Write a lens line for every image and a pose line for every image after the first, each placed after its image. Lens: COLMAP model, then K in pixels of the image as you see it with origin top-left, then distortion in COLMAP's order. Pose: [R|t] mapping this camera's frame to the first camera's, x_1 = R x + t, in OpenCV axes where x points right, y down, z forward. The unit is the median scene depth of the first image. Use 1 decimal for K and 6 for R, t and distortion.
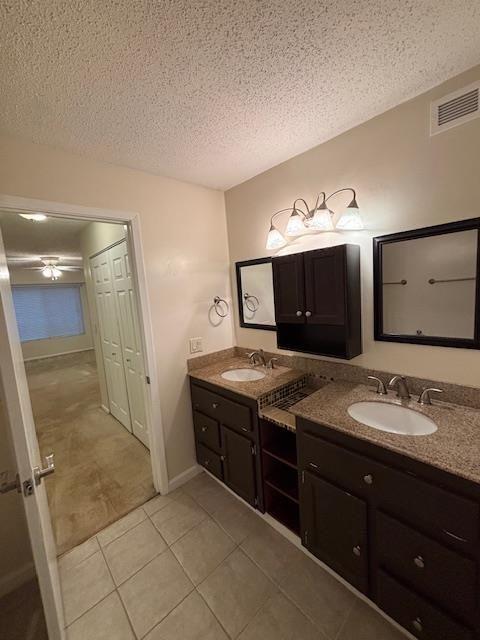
lens RADIAL K [[257.5, 0, 260.0], [0, 257.5, 320.6], [0, 0, 1]] dist [0.000051, -0.000111]
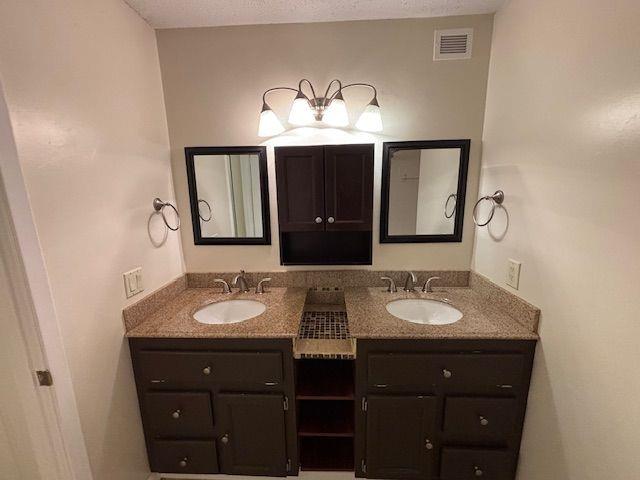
lens RADIAL K [[254.4, 0, 318.0], [0, 254.4, 237.6], [0, 0, 1]] dist [0.000386, -0.000411]
pose [[0.736561, -0.079927, 0.671632, -0.397428], [0.057314, 0.996797, 0.055768, -0.015874], [-0.673938, -0.002583, 0.738783, 0.376381]]
